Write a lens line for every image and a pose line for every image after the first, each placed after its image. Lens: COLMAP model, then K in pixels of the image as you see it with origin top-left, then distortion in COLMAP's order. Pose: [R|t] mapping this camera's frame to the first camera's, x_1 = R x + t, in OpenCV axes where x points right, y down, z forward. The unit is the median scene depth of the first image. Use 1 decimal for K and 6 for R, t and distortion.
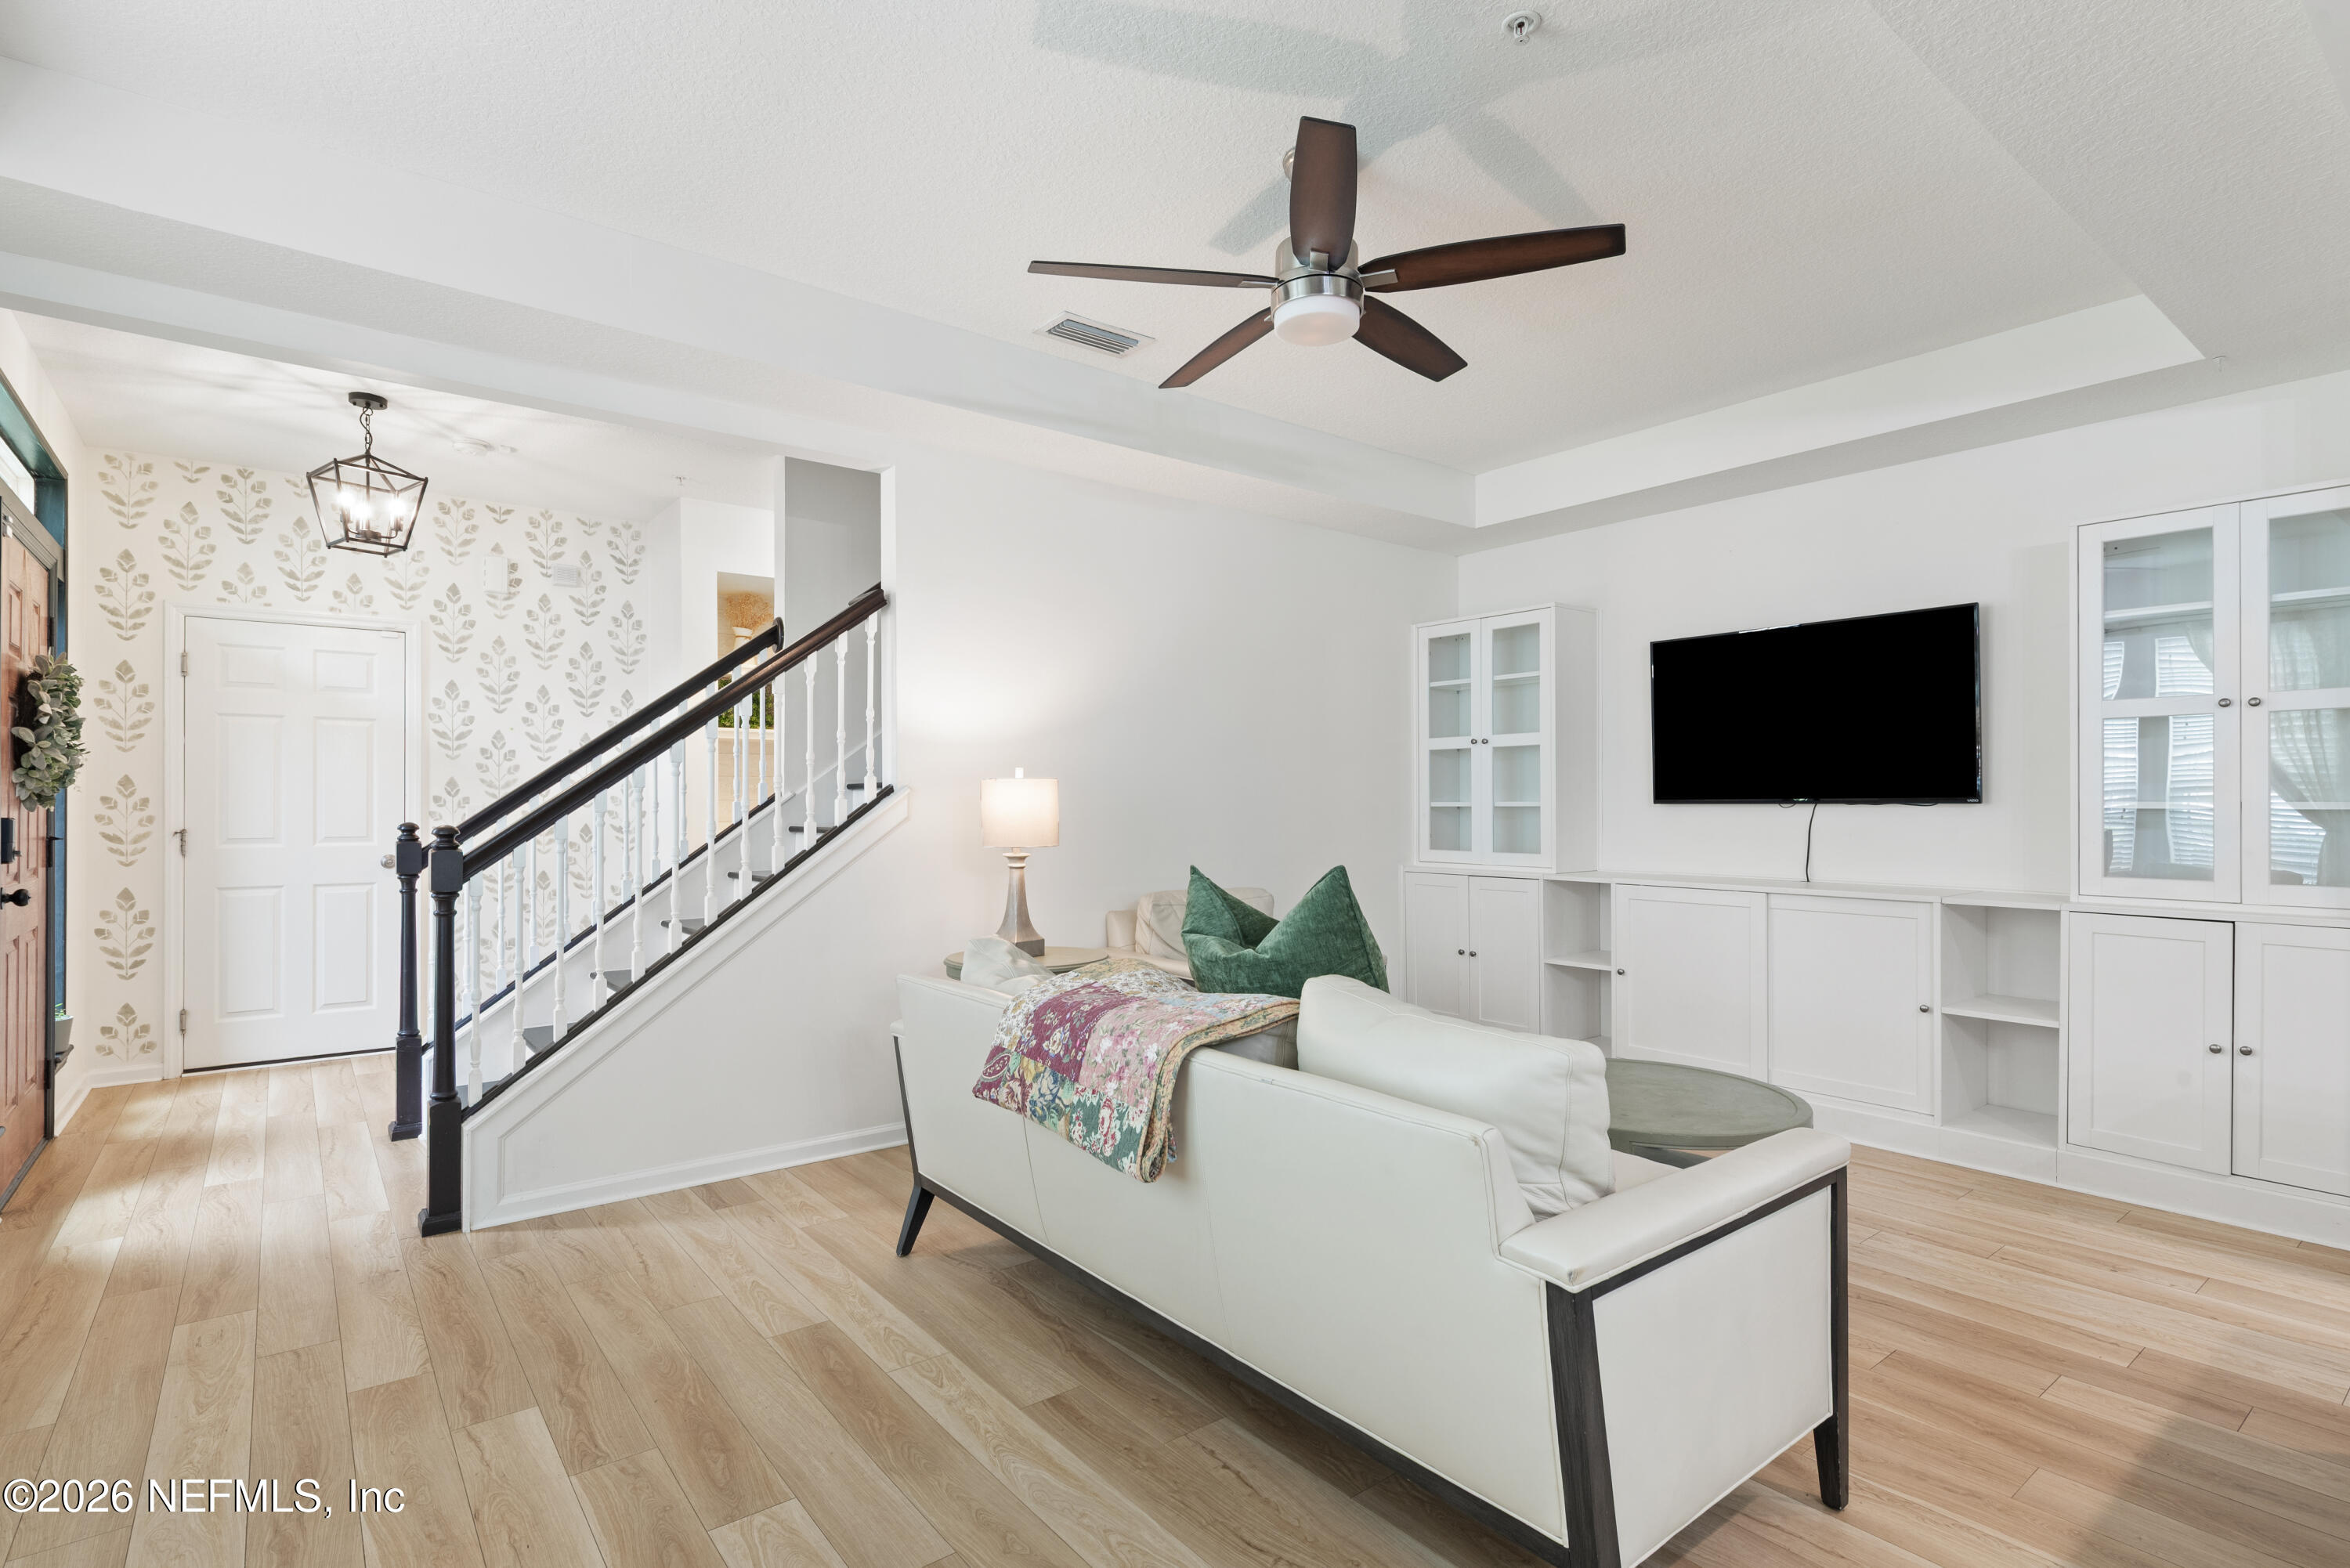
lens RADIAL K [[1133.8, 0, 1169.5], [0, 1133.8, 804.0], [0, 0, 1]] dist [-0.000532, -0.000483]
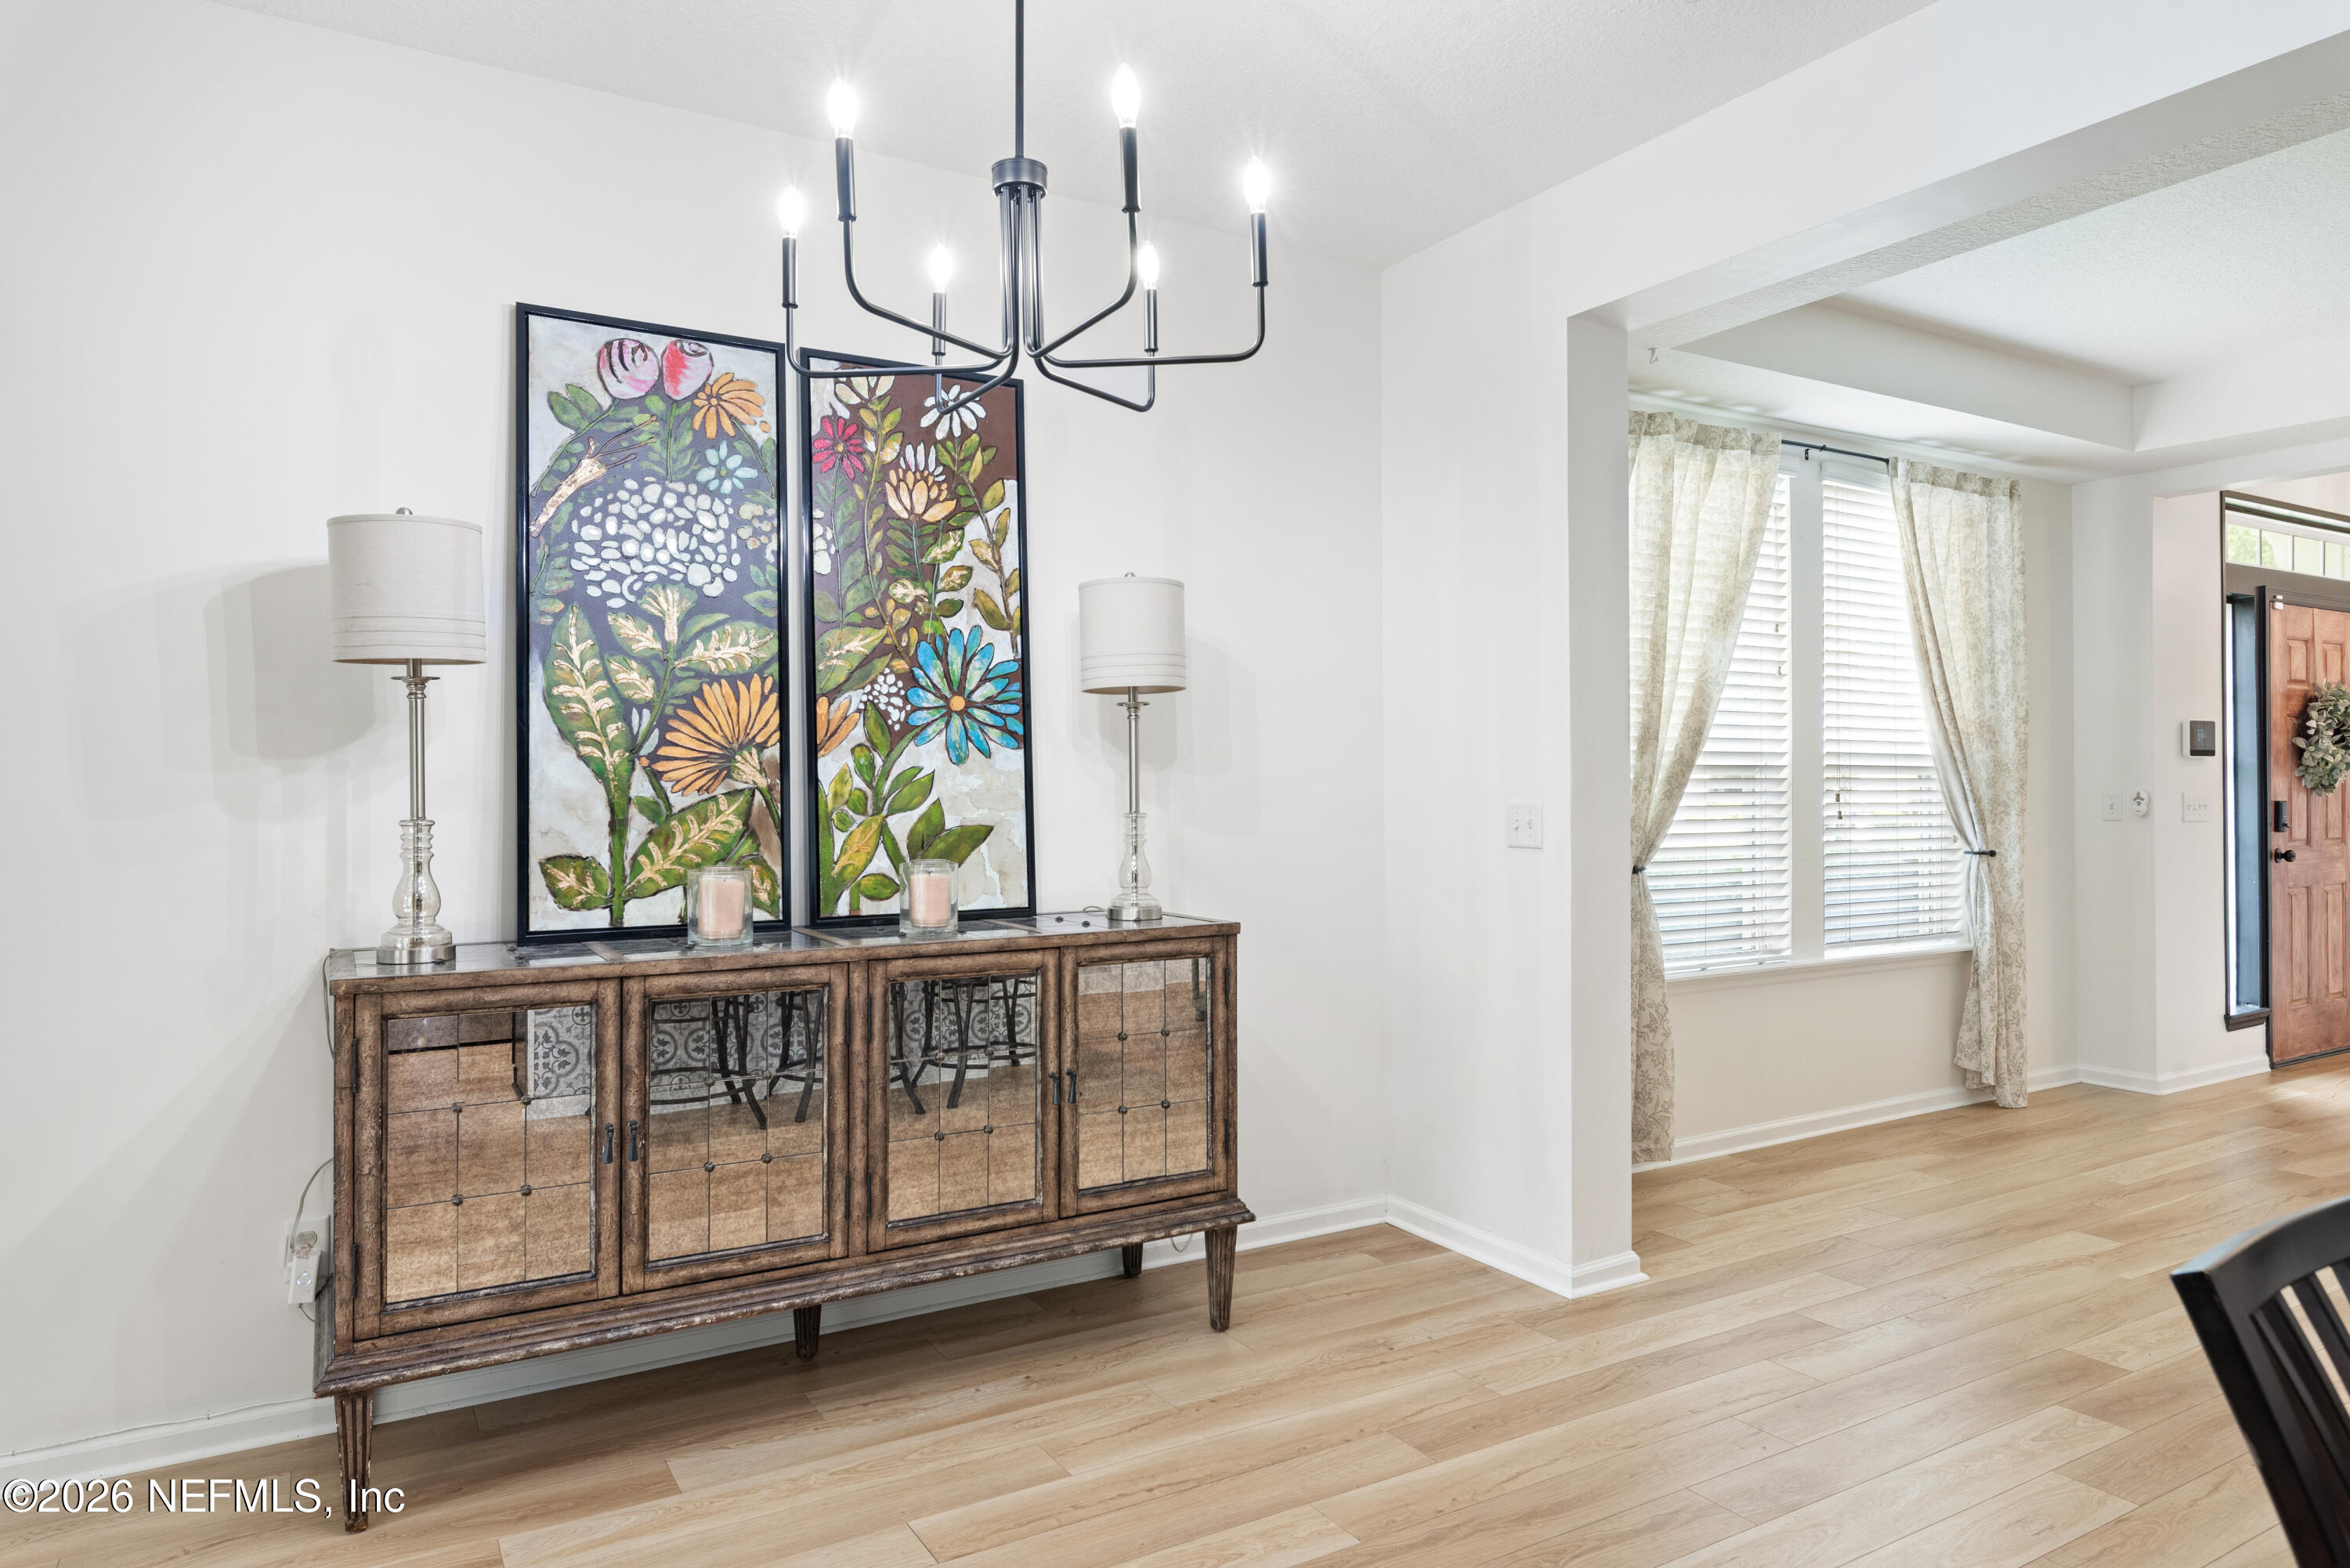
lens RADIAL K [[1432.3, 0, 1174.3], [0, 1432.3, 772.8], [0, 0, 1]] dist [-0.000492, -0.002613]
pose [[-0.130687, -0.006063, -0.991405, 0.777675], [0.003218, 0.999973, -0.006540, -0.012710], [0.991418, -0.004045, -0.130664, -0.138715]]
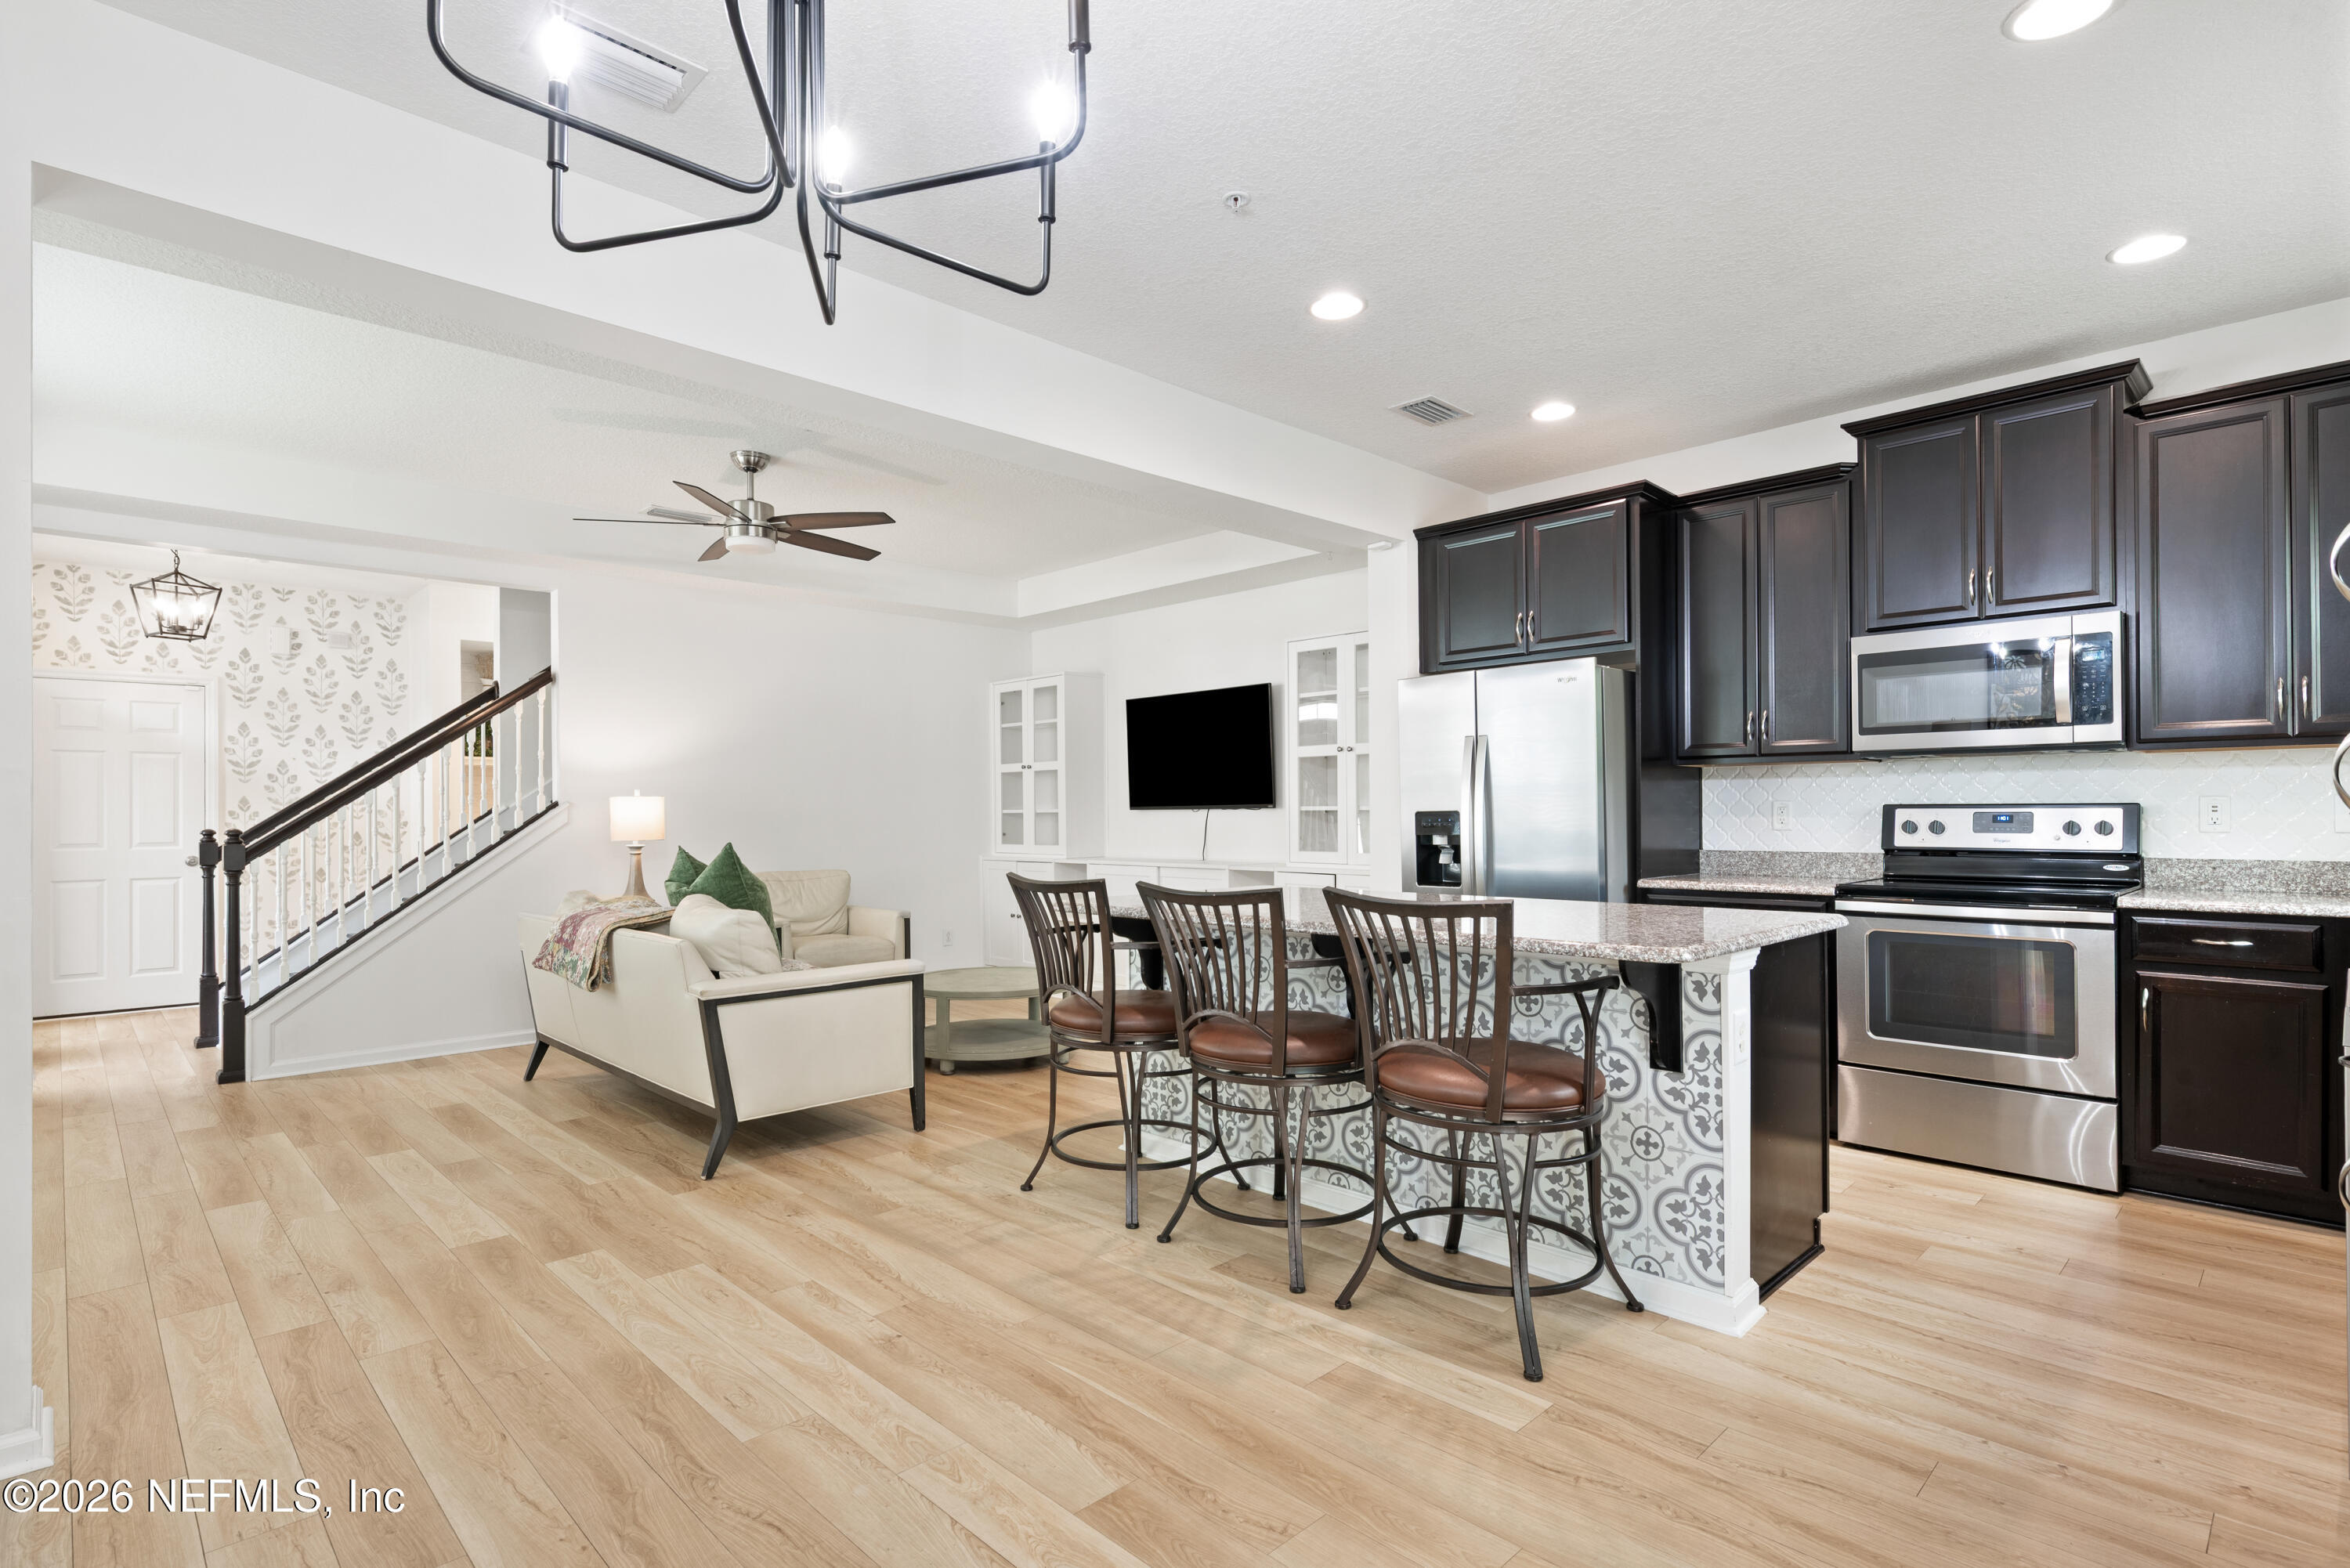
lens RADIAL K [[1148.0, 0, 1172.1], [0, 1148.0, 808.7], [0, 0, 1]] dist [-0.000077, -0.000385]
pose [[0.994191, -0.007296, 0.107381, 0.373064], [0.007826, 0.999959, -0.004516, 0.006243], [-0.107344, 0.005330, 0.994208, -0.556447]]
